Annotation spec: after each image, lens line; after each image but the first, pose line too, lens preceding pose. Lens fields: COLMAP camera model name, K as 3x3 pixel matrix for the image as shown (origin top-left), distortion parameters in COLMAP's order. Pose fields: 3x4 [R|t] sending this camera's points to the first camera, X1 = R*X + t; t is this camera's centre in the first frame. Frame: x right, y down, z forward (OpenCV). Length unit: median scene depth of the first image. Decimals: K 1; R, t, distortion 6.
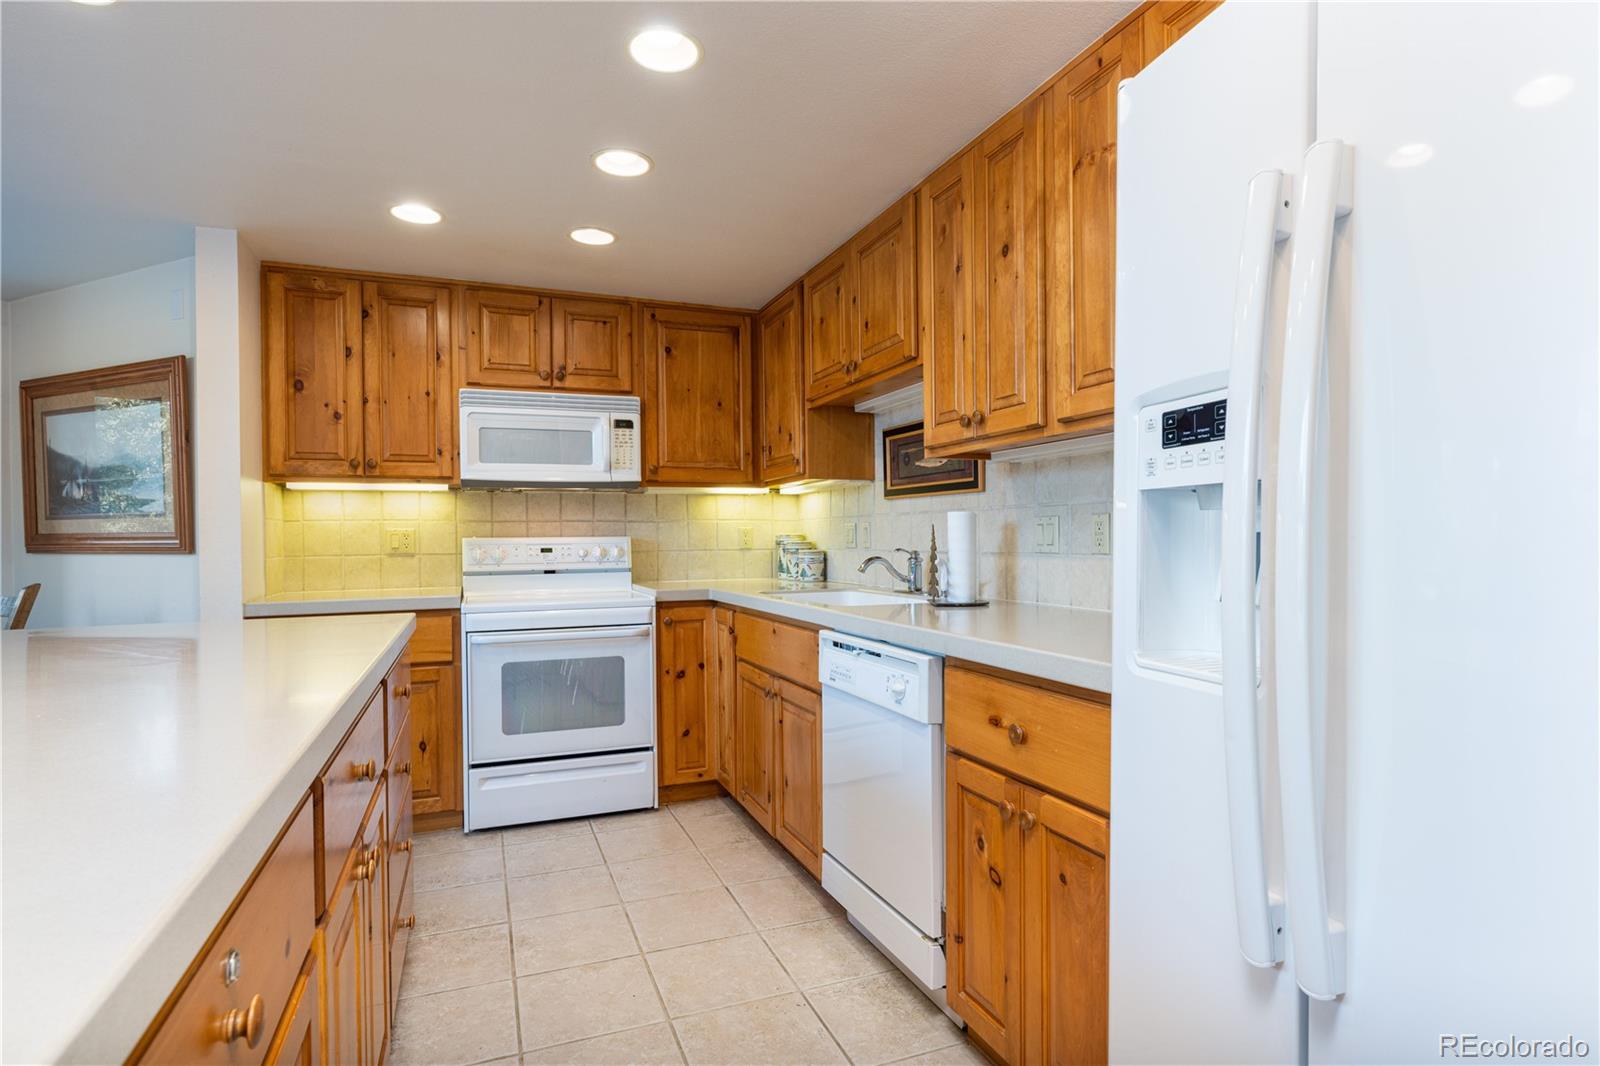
lens RADIAL K [[837.7, 0, 799.4], [0, 837.7, 533.0], [0, 0, 1]] dist [0.000390, -0.000271]
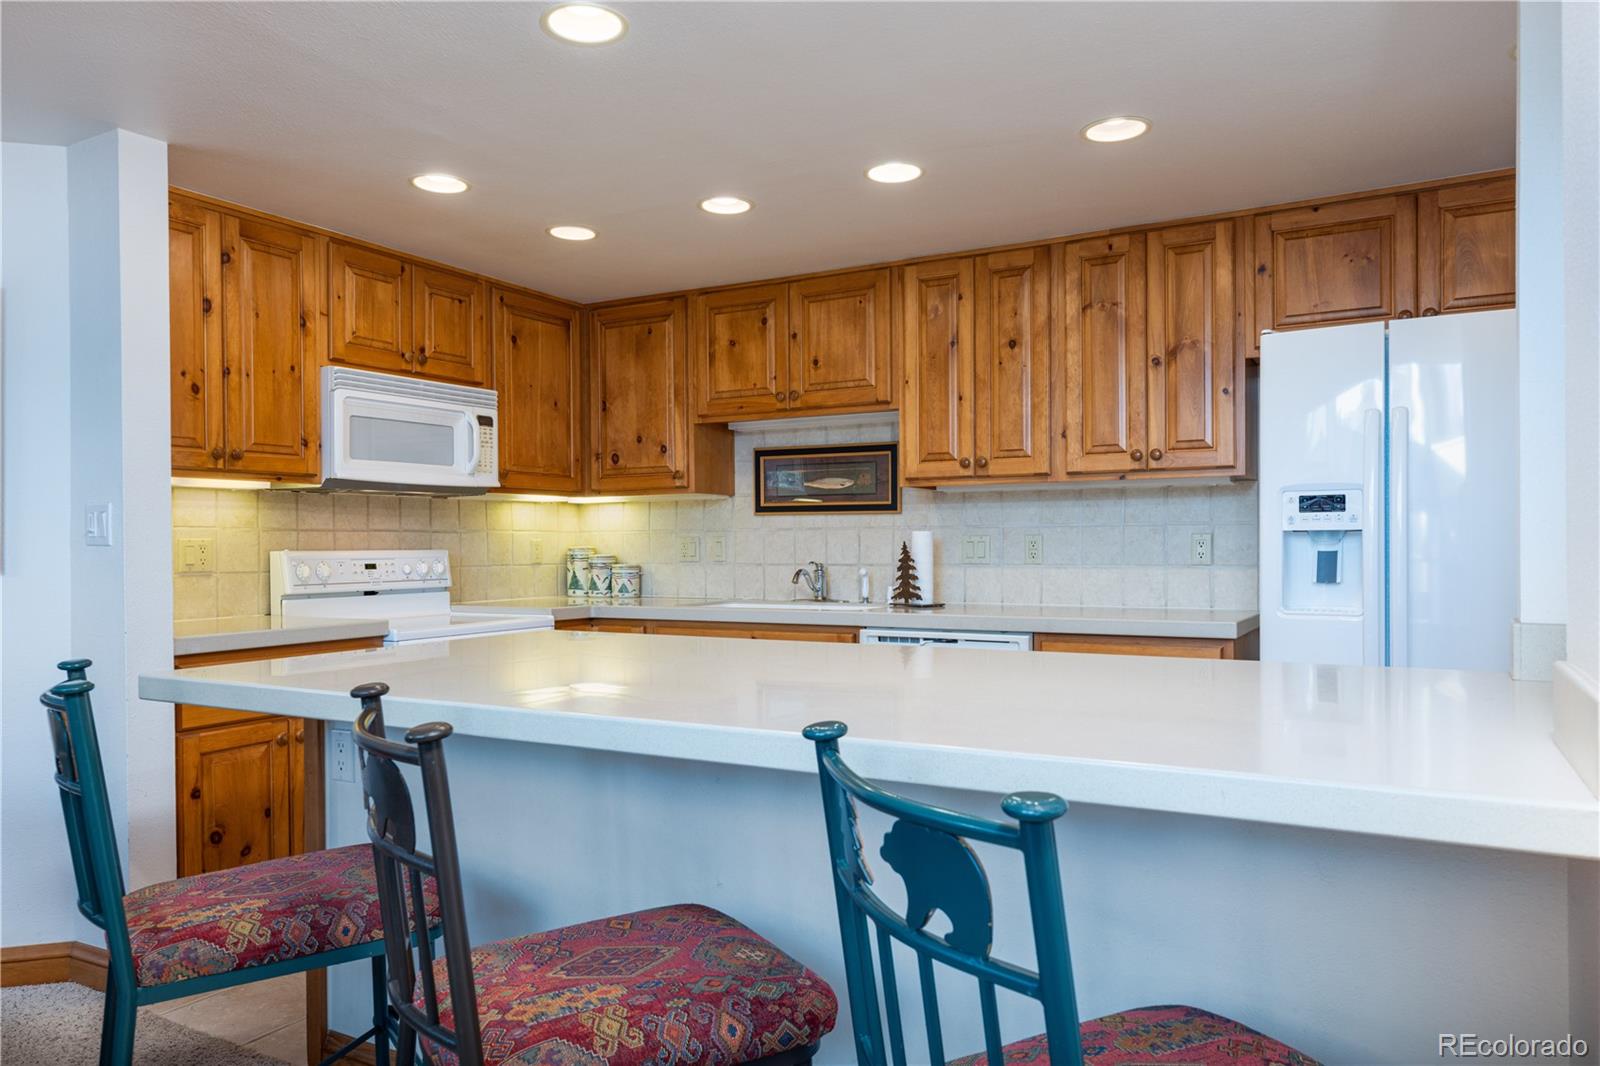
lens RADIAL K [[1160.7, 0, 801.7], [0, 1160.7, 537.2], [0, 0, 1]] dist [0.003517, 0.004036]
pose [[0.759233, 0.009044, 0.650756, -0.762271], [-0.005399, 0.999957, -0.007598, -0.001600], [-0.650796, 0.002255, 0.759249, -0.136749]]
